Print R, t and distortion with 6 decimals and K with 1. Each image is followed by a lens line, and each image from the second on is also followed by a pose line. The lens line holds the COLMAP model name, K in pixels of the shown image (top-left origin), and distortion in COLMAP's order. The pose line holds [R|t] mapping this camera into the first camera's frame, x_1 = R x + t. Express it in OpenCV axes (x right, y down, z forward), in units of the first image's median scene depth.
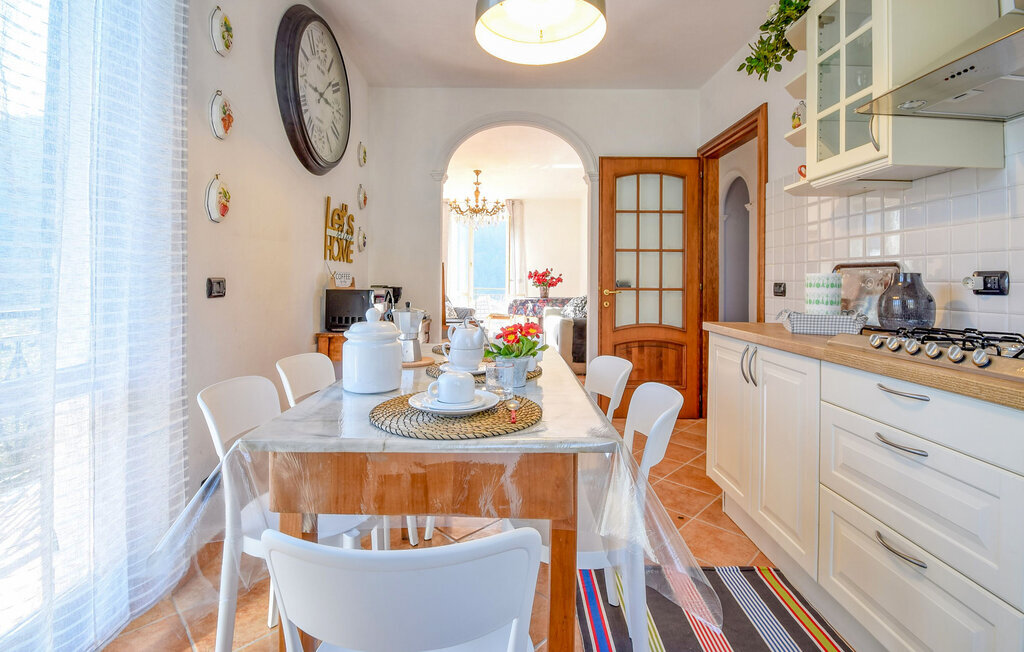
lens RADIAL K [[462.1, 0, 509.7], [0, 462.1, 278.9], [0, 0, 1]] dist [-0.000755, -0.000040]
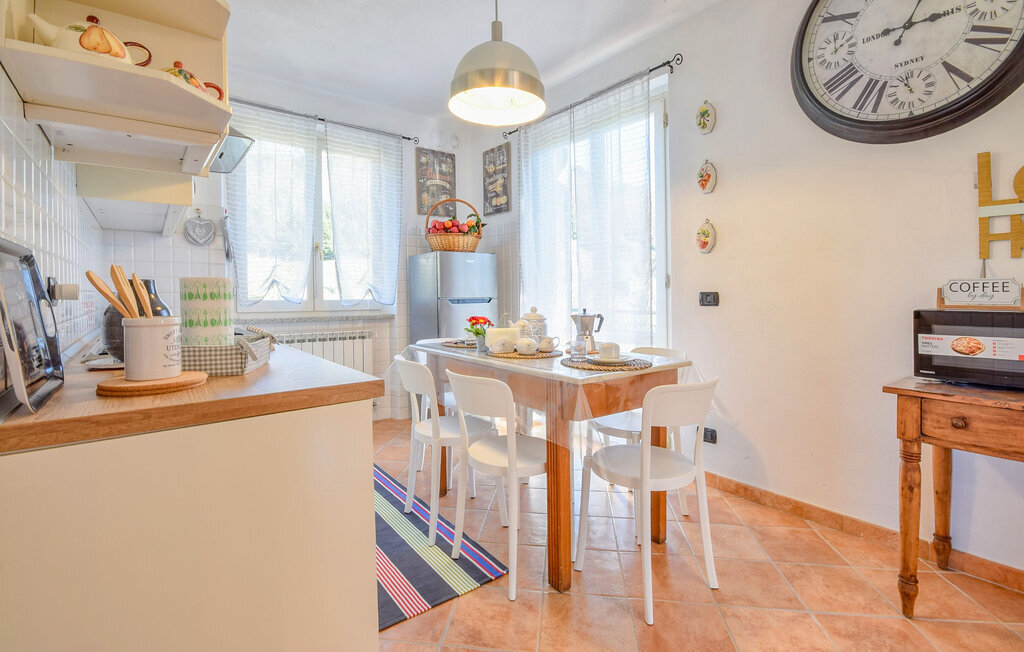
lens RADIAL K [[463.9, 0, 490.9], [0, 463.9, 295.7], [0, 0, 1]] dist [-0.003102, -0.000509]
pose [[-0.810736, -0.002424, -0.585408, 0.763328], [-0.002701, 0.999996, -0.000399, 0.012121], [0.585406, 0.001257, -0.810739, 1.802097]]
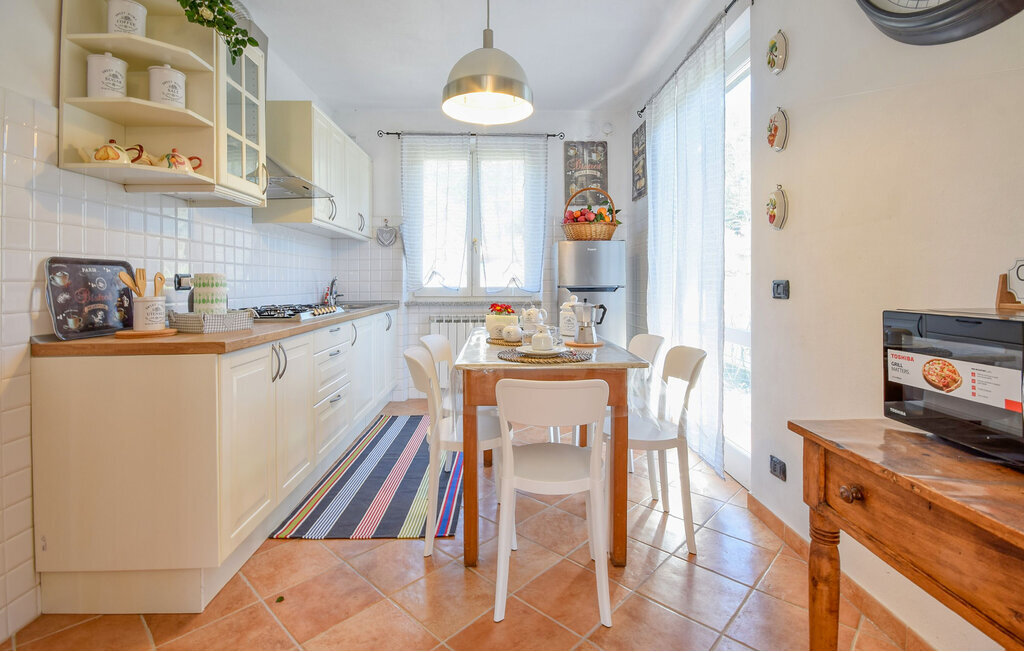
lens RADIAL K [[462.1, 0, 509.7], [0, 462.1, 278.9], [0, 0, 1]] dist [-0.000755, -0.000040]
pose [[-0.999856, -0.003986, -0.016493, 0.017332], [-0.003861, 0.999963, -0.007630, 0.005081], [0.016523, -0.007565, -0.999835, 2.114992]]
